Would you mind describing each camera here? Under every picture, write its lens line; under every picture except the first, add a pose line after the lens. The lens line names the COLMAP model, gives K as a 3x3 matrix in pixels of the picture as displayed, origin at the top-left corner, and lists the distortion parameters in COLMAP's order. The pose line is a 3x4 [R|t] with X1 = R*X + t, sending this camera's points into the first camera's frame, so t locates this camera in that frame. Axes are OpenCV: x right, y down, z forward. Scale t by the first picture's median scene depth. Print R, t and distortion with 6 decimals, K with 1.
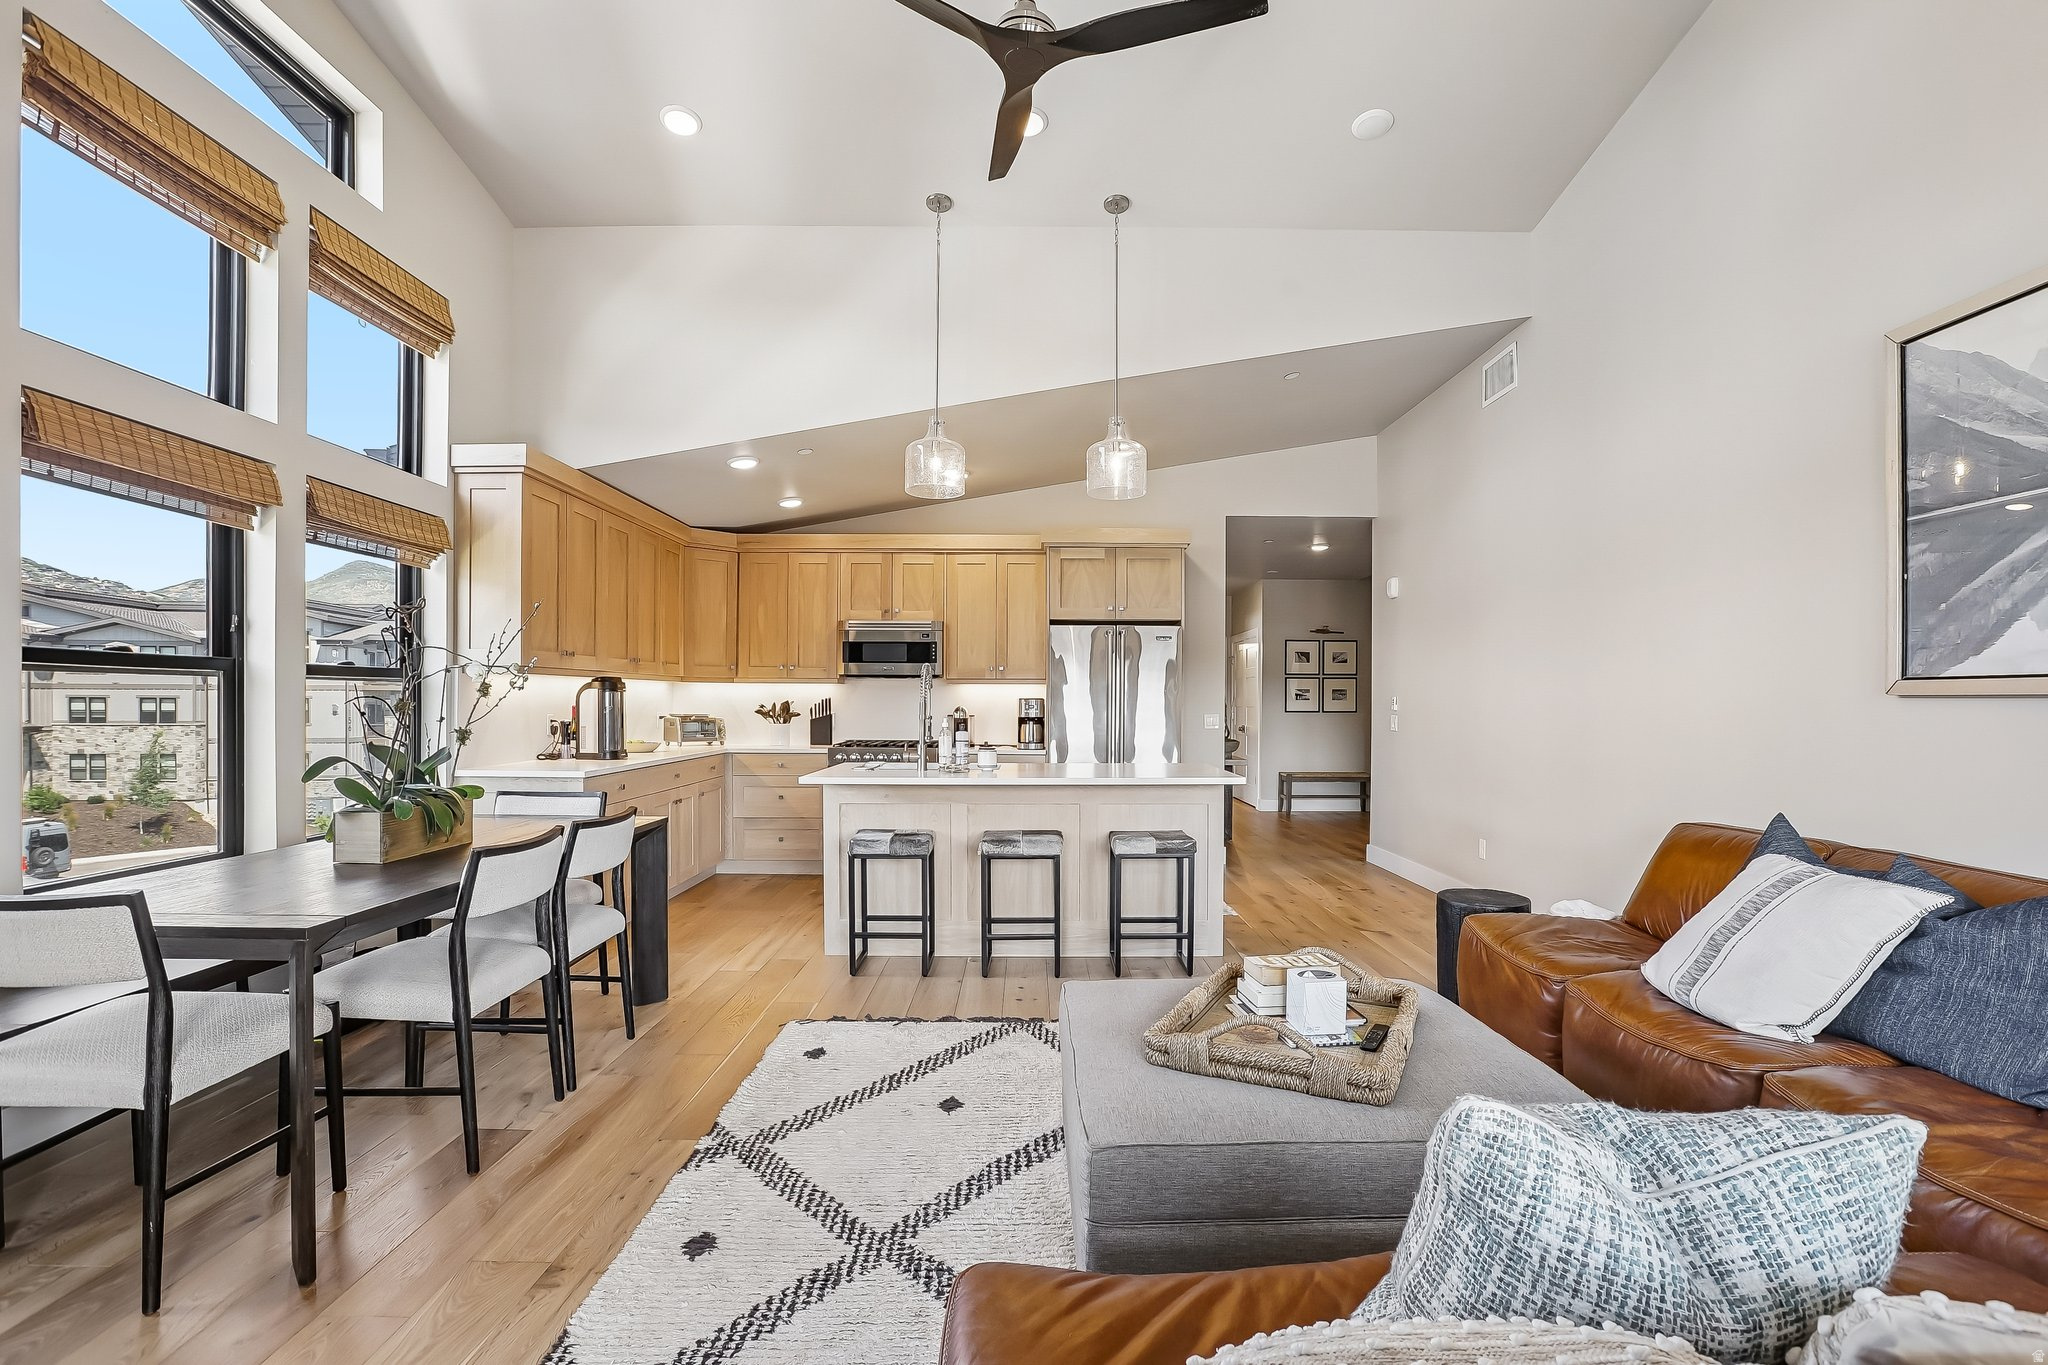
lens RADIAL K [[953.9, 0, 1025.4], [0, 953.9, 697.9], [0, 0, 1]] dist [-0.012495, 0.000141]
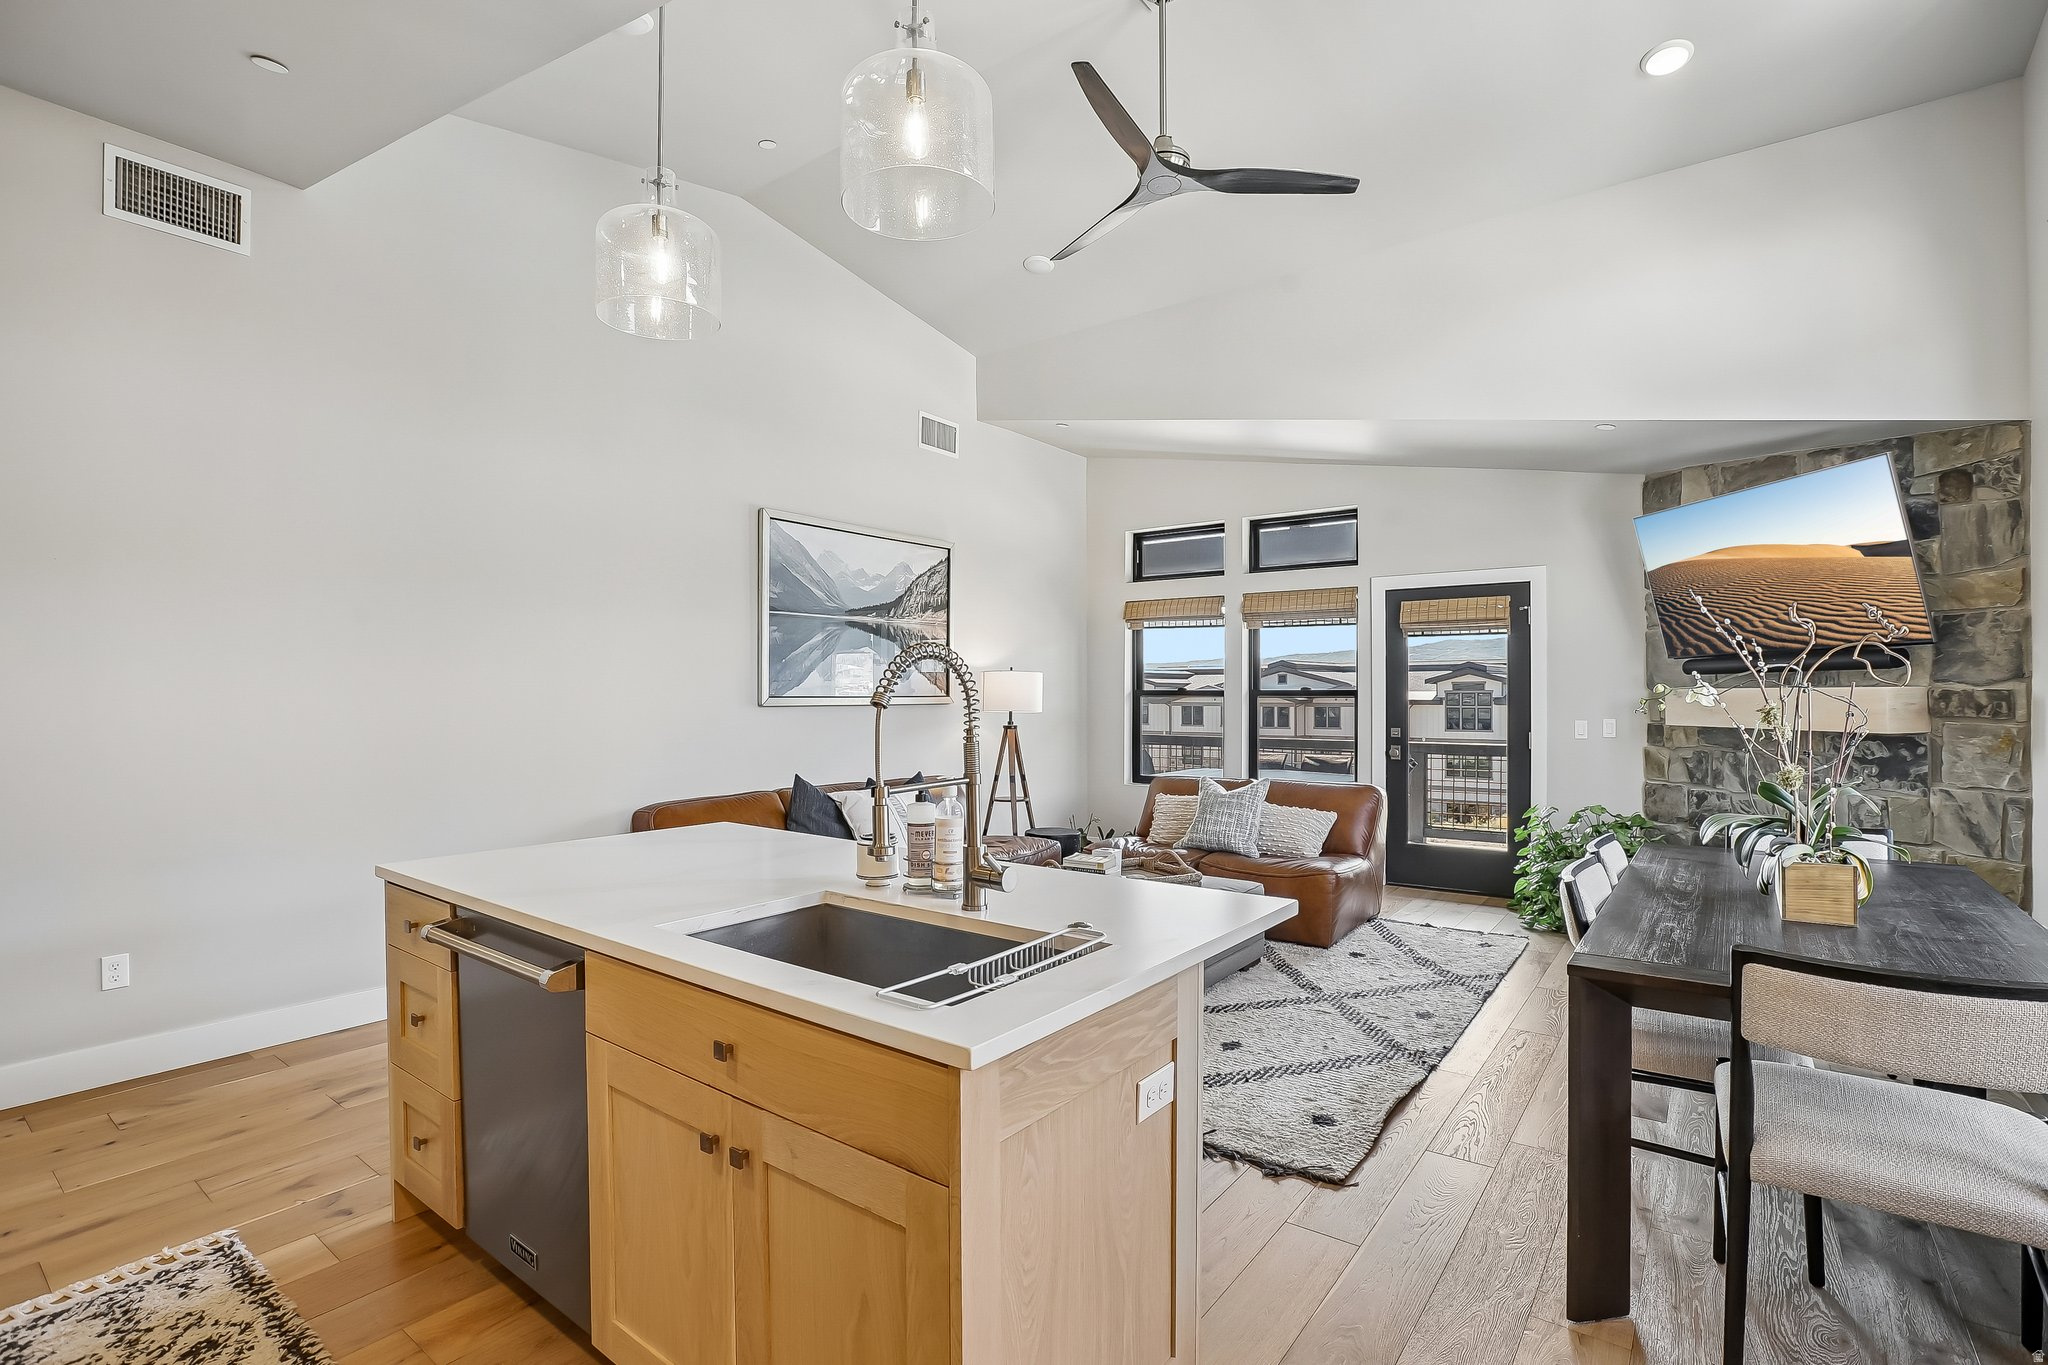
lens RADIAL K [[953.9, 0, 1025.4], [0, 953.9, 697.9], [0, 0, 1]] dist [-0.012495, 0.000141]
pose [[-0.798969, -0.005318, 0.601349, -0.254098], [-0.003977, 0.999986, 0.003560, -0.010874], [-0.601360, 0.000453, -0.798978, 0.900809]]
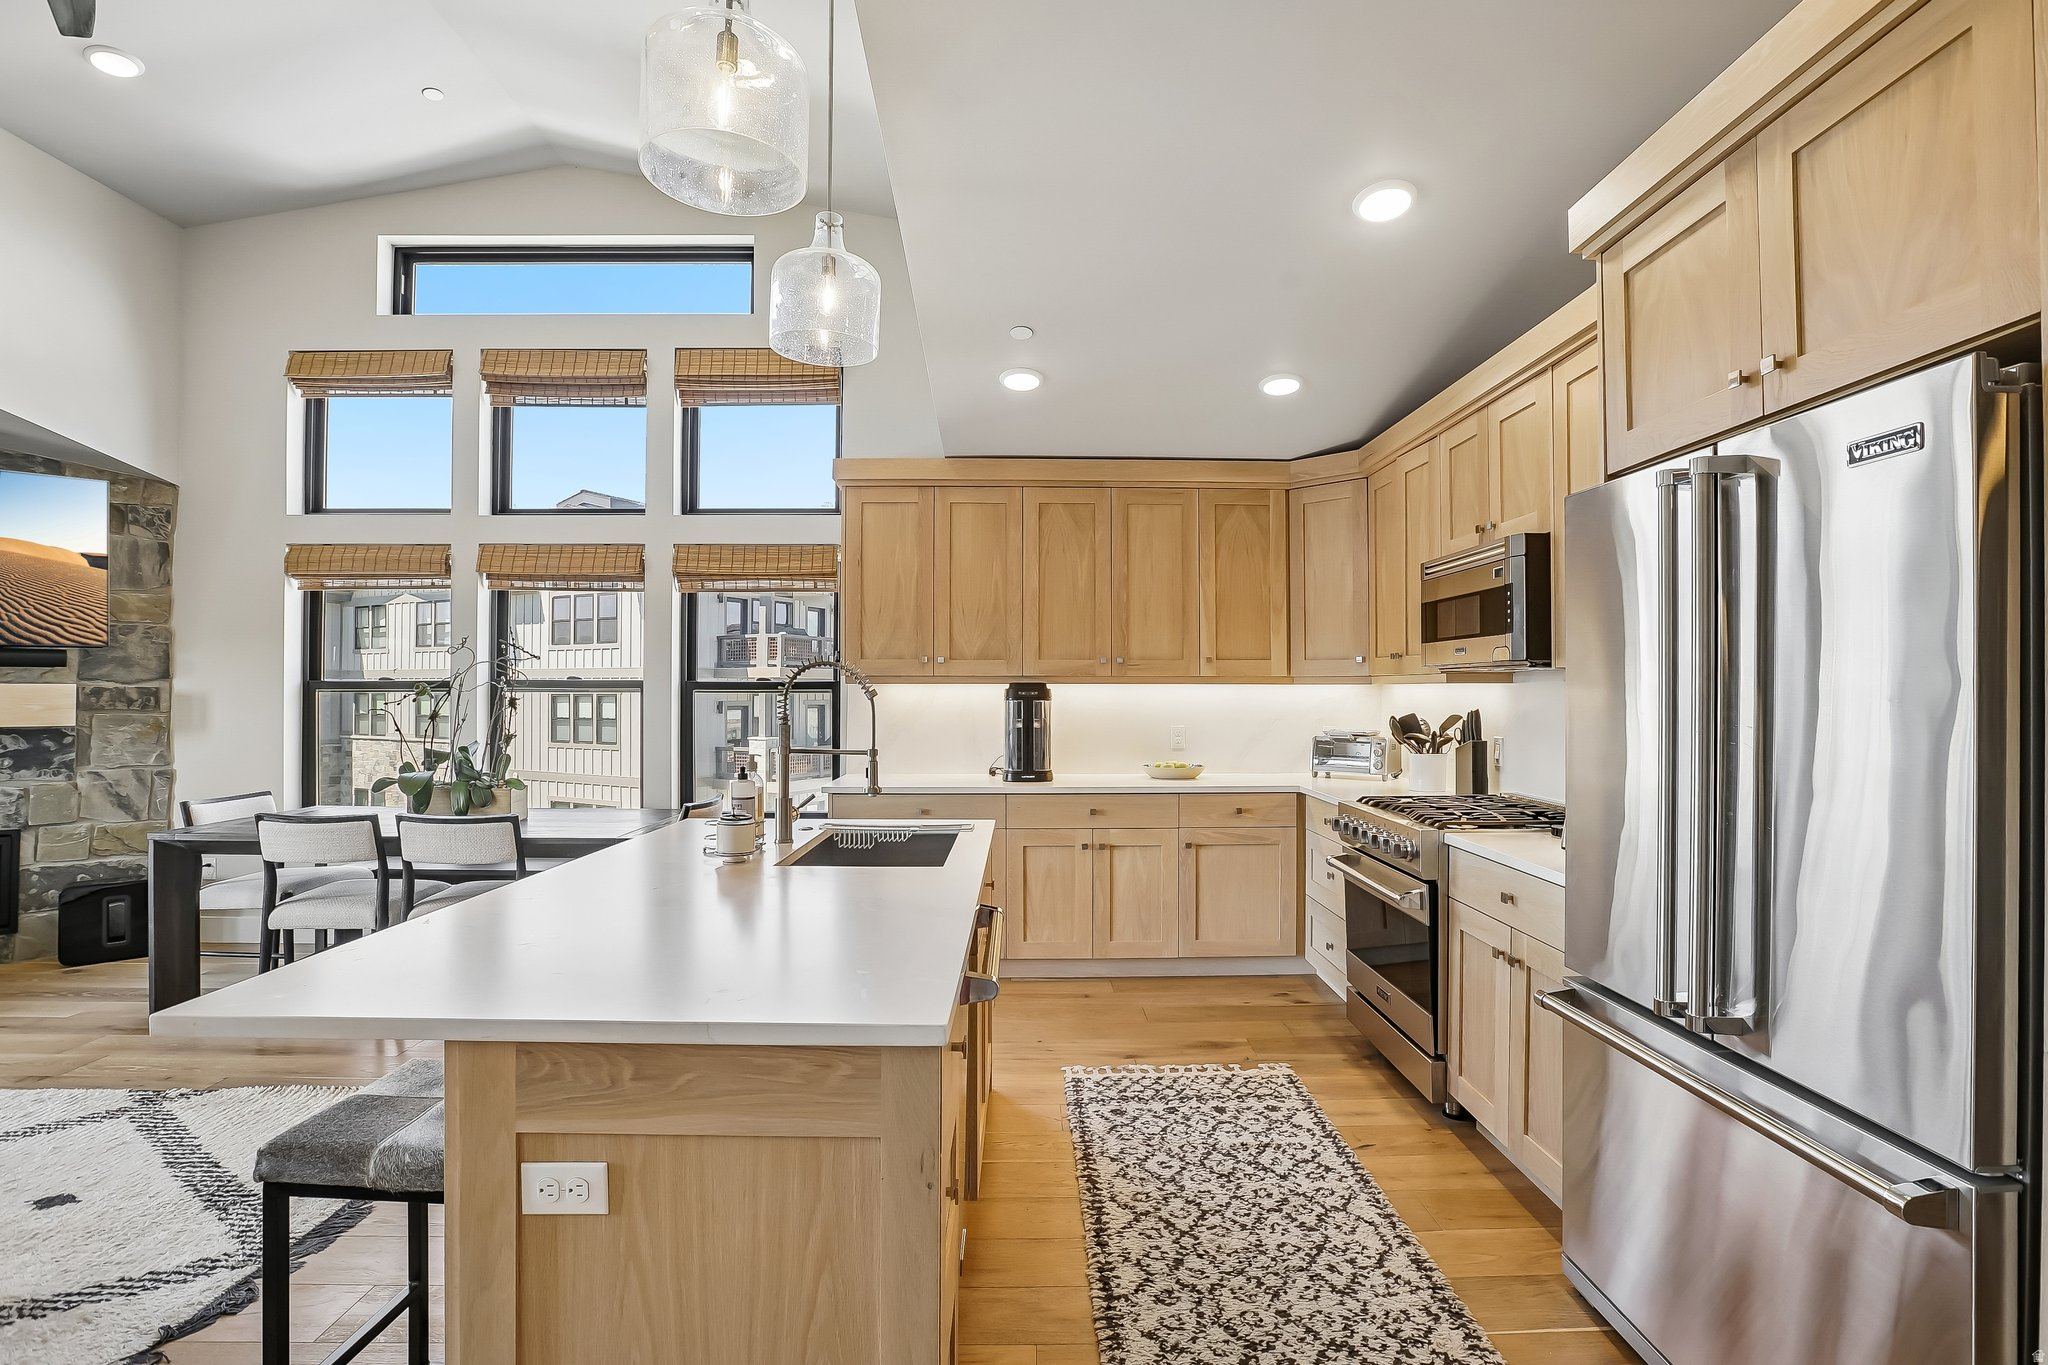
lens RADIAL K [[953.9, 0, 1025.4], [0, 953.9, 697.9], [0, 0, 1]] dist [-0.012495, 0.000141]
pose [[0.017415, 0.003093, -0.999844, 0.320920], [0.002259, 0.999993, 0.003133, -0.008769], [0.999846, -0.002313, 0.017408, 0.766597]]
